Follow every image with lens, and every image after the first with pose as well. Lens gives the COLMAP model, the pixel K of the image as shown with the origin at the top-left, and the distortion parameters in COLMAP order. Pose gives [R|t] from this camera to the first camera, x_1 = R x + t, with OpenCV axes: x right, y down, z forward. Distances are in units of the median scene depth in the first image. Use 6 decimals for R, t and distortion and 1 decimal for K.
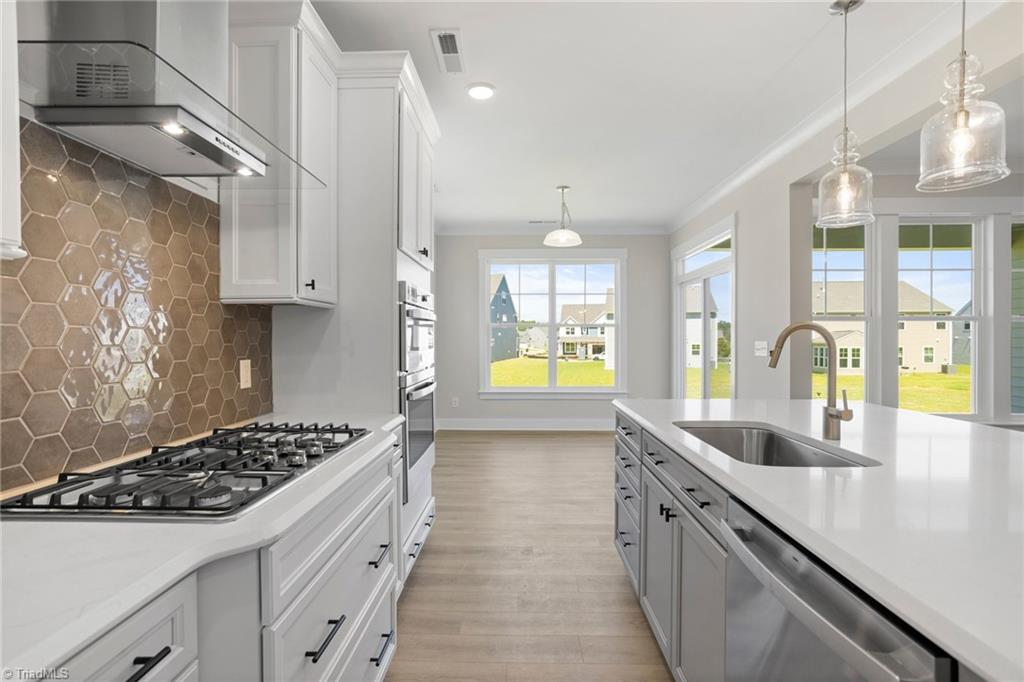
lens RADIAL K [[494.8, 0, 503.3], [0, 494.8, 343.1], [0, 0, 1]] dist [-0.045938, 0.024144]
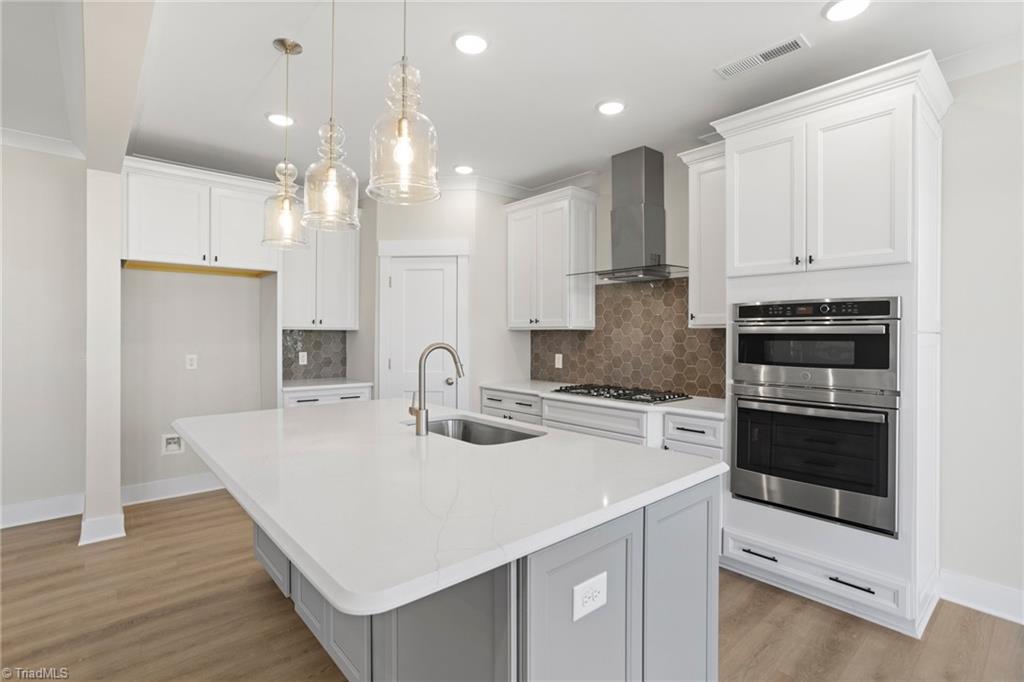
lens RADIAL K [[494.8, 0, 505.1], [0, 494.8, 335.1], [0, 0, 1]] dist [-0.045938, 0.024144]
pose [[-0.735897, 0.000113, -0.677093, 0.477483], [-0.008442, 0.999921, 0.009342, -0.027475], [0.677041, 0.012591, -0.735838, 0.723861]]
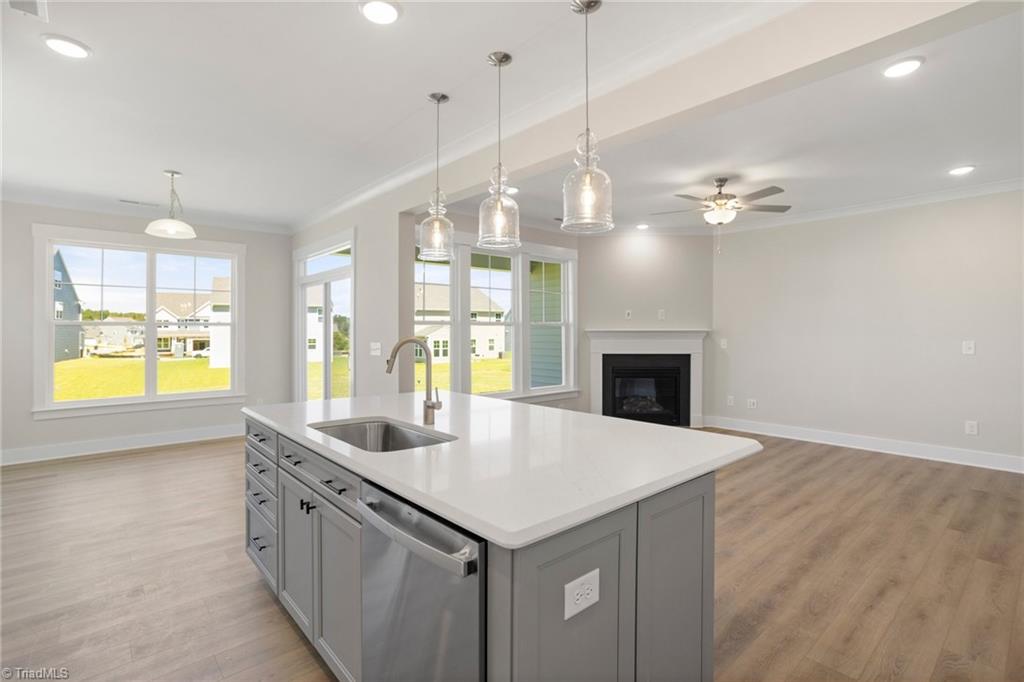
lens RADIAL K [[494.8, 0, 507.9], [0, 494.8, 324.2], [0, 0, 1]] dist [-0.045938, 0.024144]
pose [[0.729185, 0.008301, 0.684267, -0.036822], [0.008537, 0.999738, -0.021226, -0.016673], [-0.684264, 0.021319, 0.728923, -0.053879]]
